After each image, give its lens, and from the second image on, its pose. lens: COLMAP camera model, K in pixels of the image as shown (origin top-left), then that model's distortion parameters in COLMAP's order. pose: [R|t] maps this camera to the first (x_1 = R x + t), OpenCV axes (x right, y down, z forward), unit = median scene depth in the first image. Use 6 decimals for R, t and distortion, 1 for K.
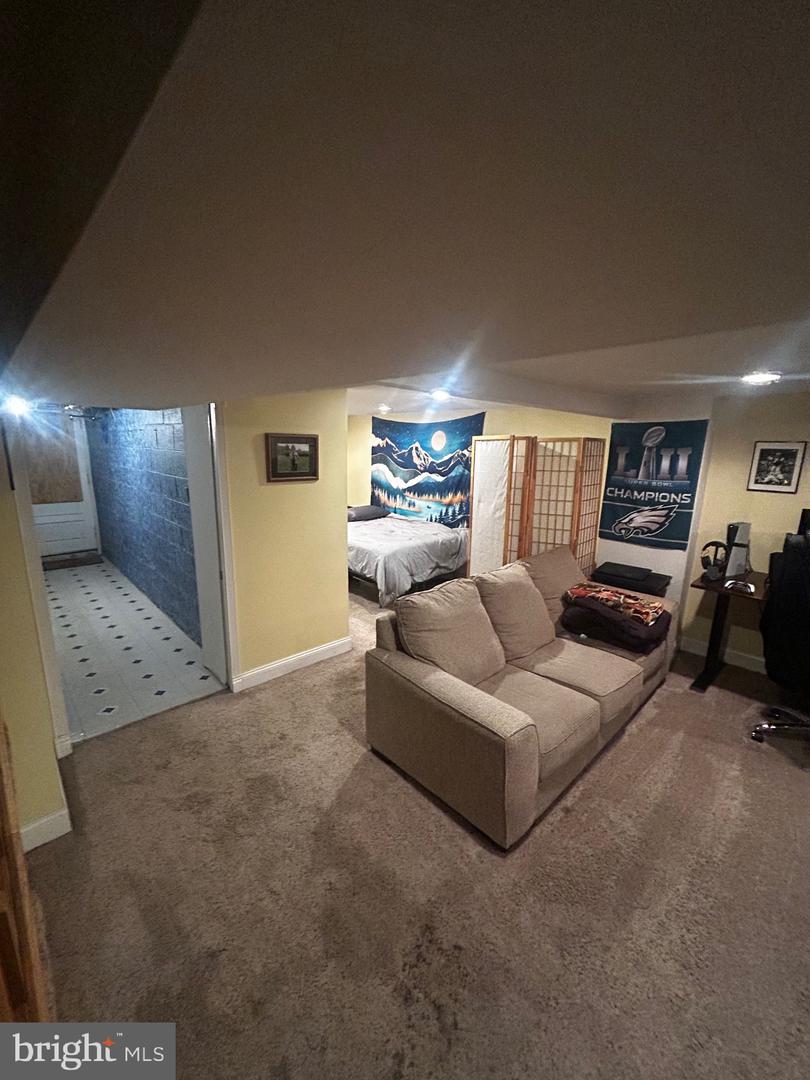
lens RADIAL K [[435.2, 0, 405.3], [0, 435.2, 538.8], [0, 0, 1]] dist [-0.003063, -0.000133]
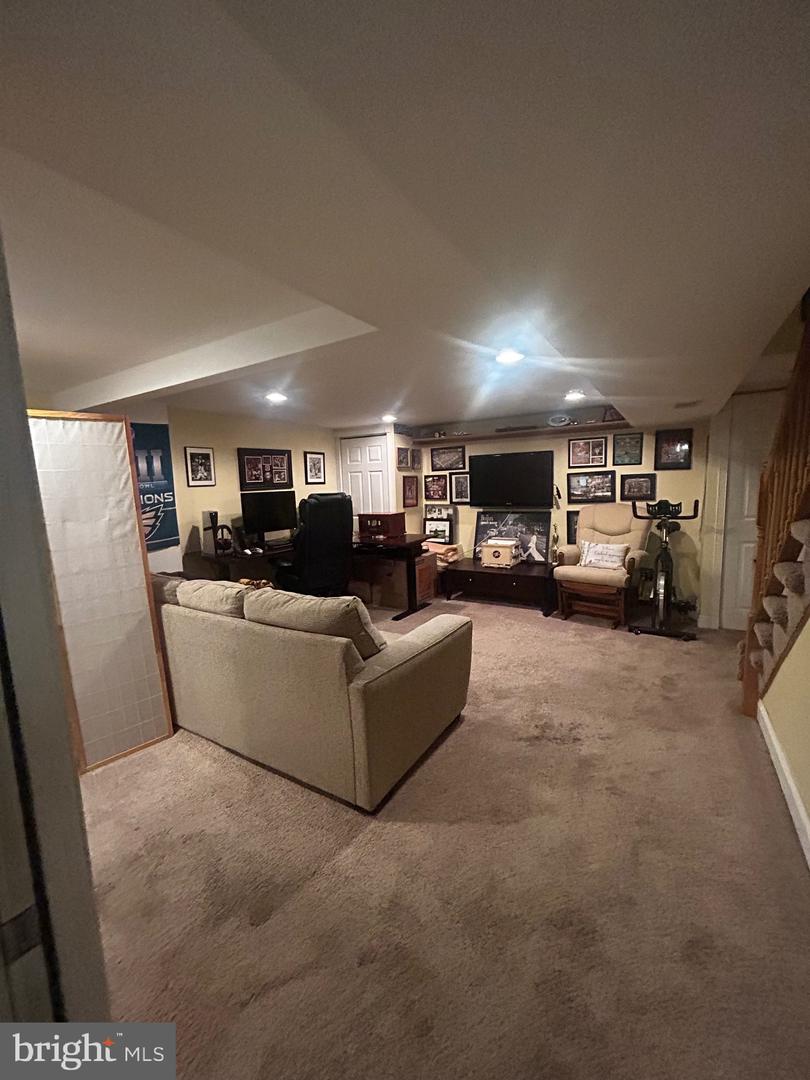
lens RADIAL K [[435.2, 0, 405.3], [0, 435.2, 541.8], [0, 0, 1]] dist [-0.003063, -0.000133]
pose [[-0.249482, -0.146770, 0.957192, -0.552720], [0.233789, 0.950081, 0.206614, -0.076279], [-0.939735, 0.275328, -0.202715, 0.727626]]
